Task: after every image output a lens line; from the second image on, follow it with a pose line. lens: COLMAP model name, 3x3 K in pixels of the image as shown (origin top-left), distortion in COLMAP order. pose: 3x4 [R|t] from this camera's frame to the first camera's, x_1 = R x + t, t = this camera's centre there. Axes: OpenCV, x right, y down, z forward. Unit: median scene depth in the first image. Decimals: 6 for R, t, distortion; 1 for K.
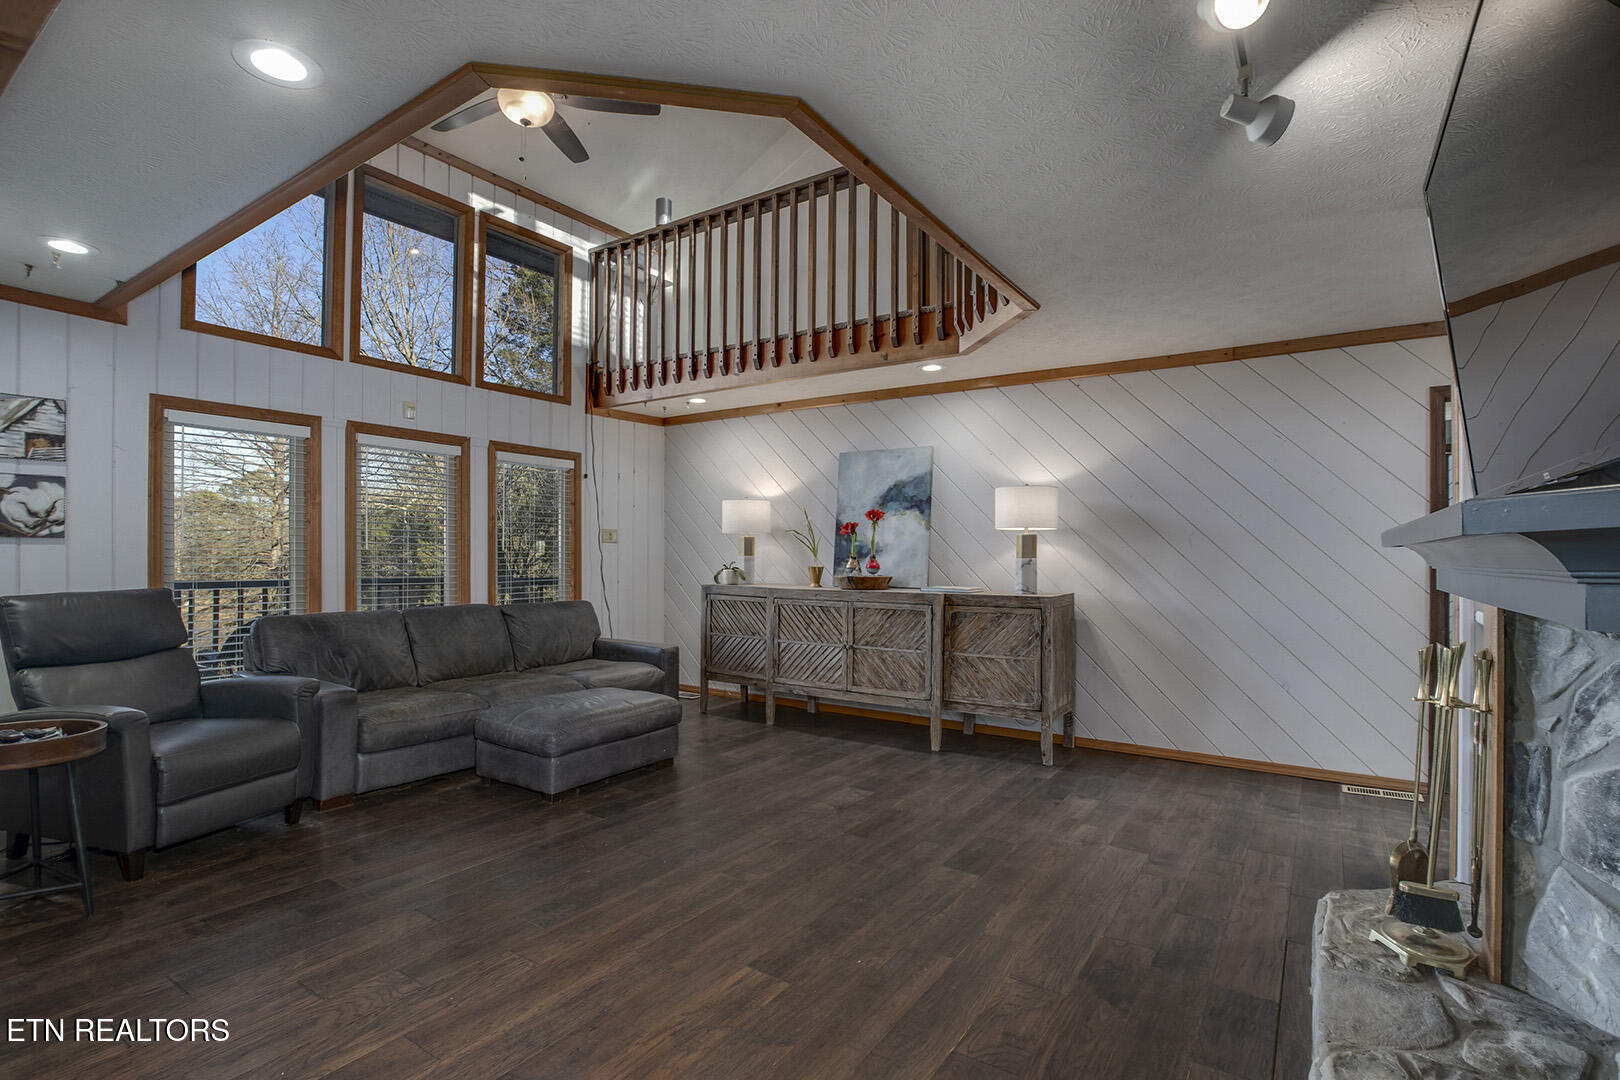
lens RADIAL K [[756.7, 0, 812.2], [0, 756.7, 549.7], [0, 0, 1]] dist [-0.029258, 0.006839]
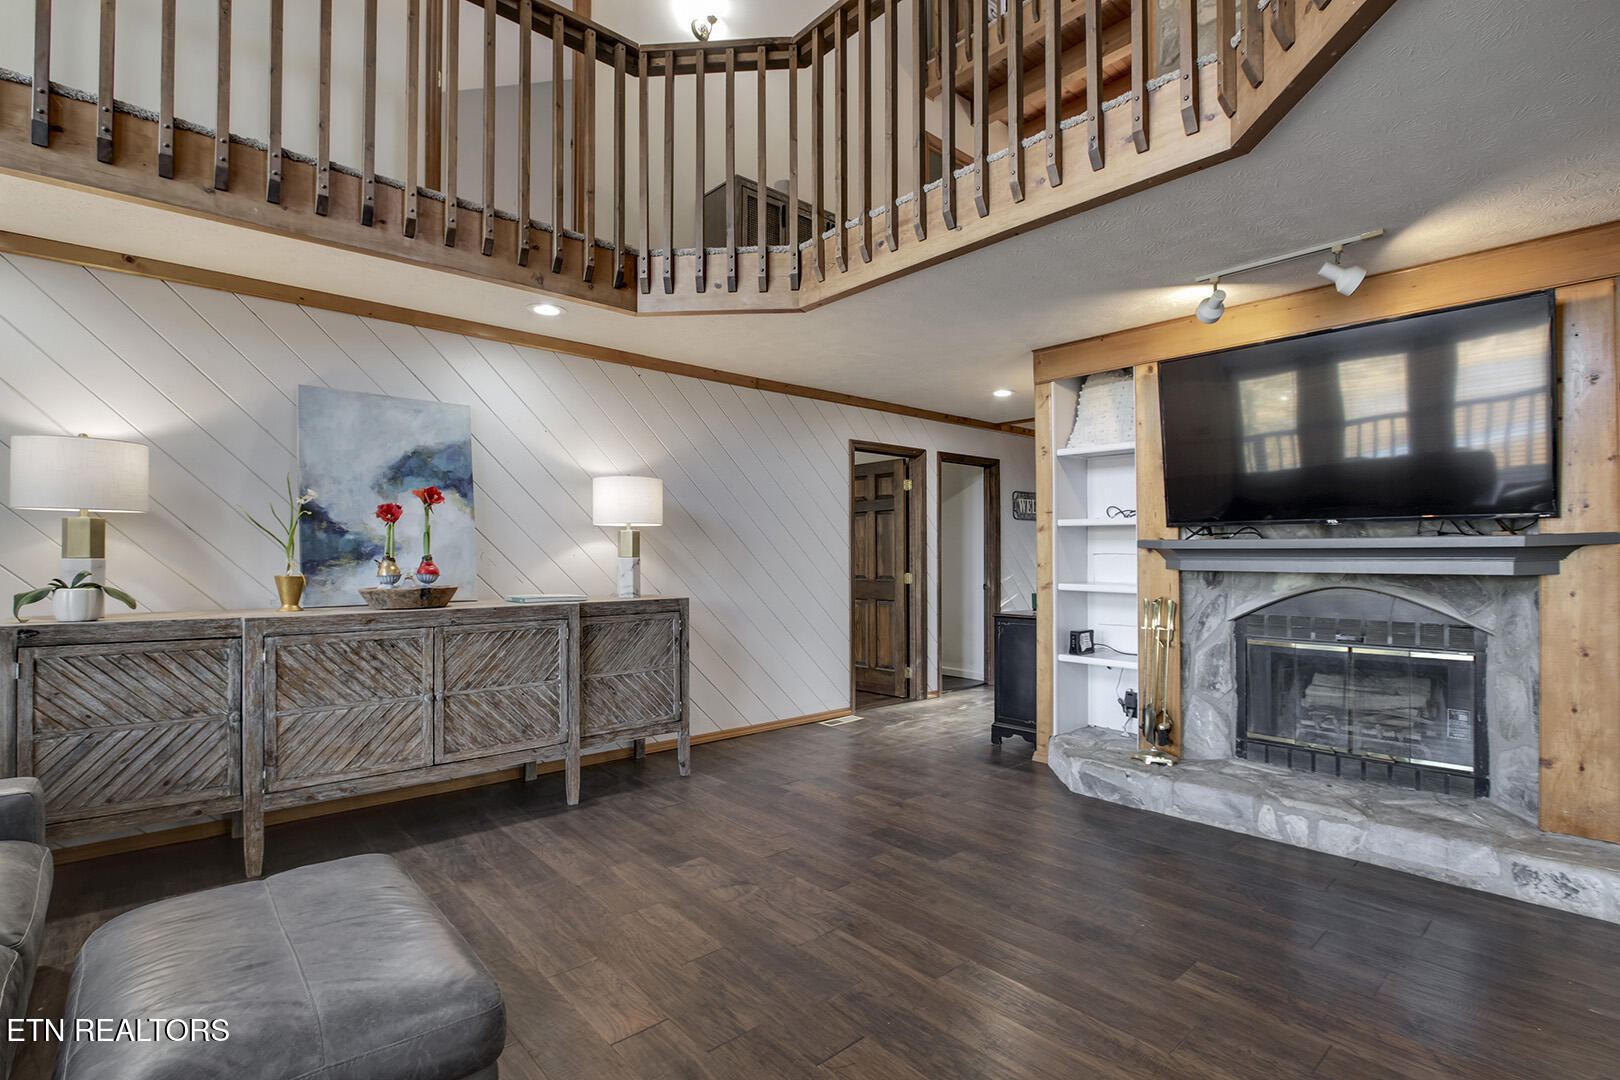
lens RADIAL K [[756.7, 0, 812.2], [0, 756.7, 549.7], [0, 0, 1]] dist [-0.029258, 0.006839]
pose [[0.260083, 0.001195, 0.965586, -0.506577], [-0.003197, 0.999995, -0.000376, 0.001601], [-0.965581, -0.002989, 0.260086, 0.538465]]
